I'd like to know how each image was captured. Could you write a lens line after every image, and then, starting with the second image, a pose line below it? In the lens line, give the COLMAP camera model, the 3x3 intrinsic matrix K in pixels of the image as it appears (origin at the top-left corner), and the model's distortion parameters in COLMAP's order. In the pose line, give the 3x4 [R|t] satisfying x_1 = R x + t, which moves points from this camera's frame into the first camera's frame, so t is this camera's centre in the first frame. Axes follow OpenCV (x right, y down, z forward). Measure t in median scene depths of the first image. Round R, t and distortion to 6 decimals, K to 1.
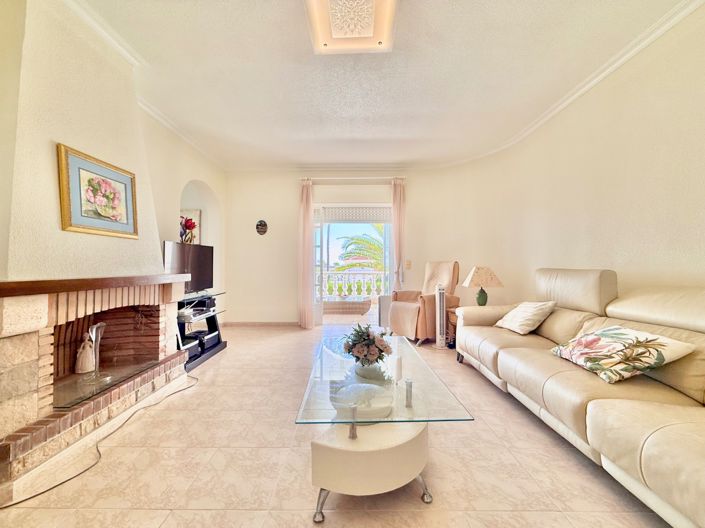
lens RADIAL K [[287.1, 0, 348.9], [0, 287.1, 261.9], [0, 0, 1]] dist [0.001925, 0.001192]
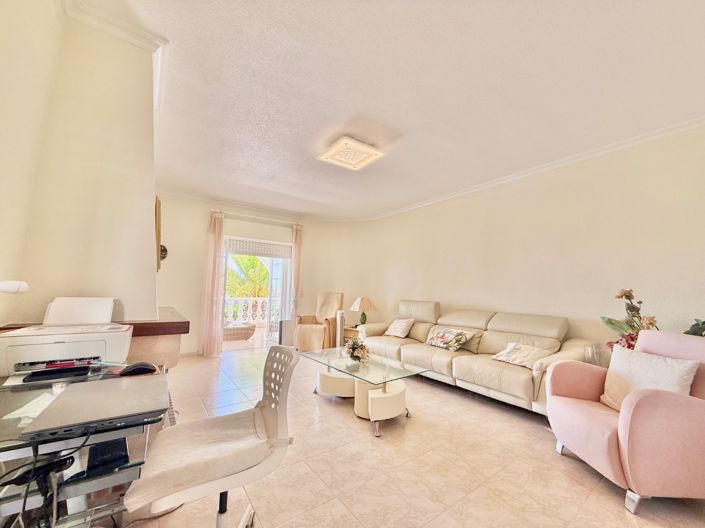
lens RADIAL K [[287.1, 0, 353.3], [0, 287.1, 261.9], [0, 0, 1]] dist [0.001925, 0.001192]
pose [[0.792110, 0.075069, 0.605744, -0.519394], [-0.029568, 0.995962, -0.084763, -0.040678], [-0.609661, 0.049231, 0.791132, -0.174131]]
